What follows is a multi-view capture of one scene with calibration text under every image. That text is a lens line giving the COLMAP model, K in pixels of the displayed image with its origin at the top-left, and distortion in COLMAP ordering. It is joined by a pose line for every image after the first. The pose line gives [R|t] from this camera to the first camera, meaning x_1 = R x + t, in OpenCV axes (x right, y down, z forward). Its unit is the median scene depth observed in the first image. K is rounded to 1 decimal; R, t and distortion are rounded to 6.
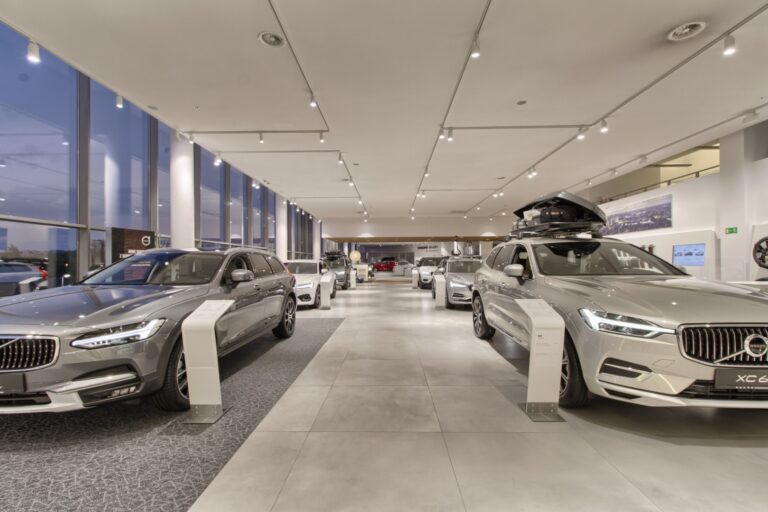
lens RADIAL K [[357.3, 0, 383.2], [0, 357.3, 262.9], [0, 0, 1]] dist [0.001354, 0.000080]
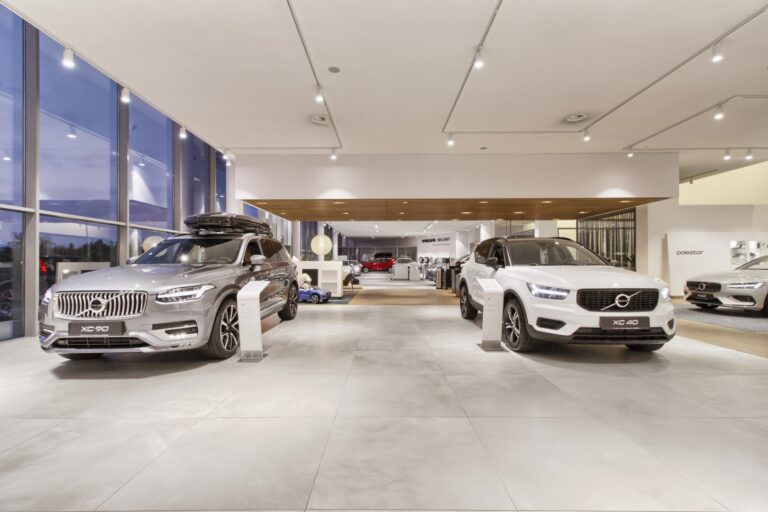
lens RADIAL K [[357.3, 0, 383.2], [0, 357.3, 262.9], [0, 0, 1]] dist [0.001354, 0.000080]
pose [[0.999787, 0.008657, 0.018760, -0.000018], [-0.008730, 0.999955, 0.003840, 0.004816], [-0.018726, -0.004003, 0.999817, 0.507940]]
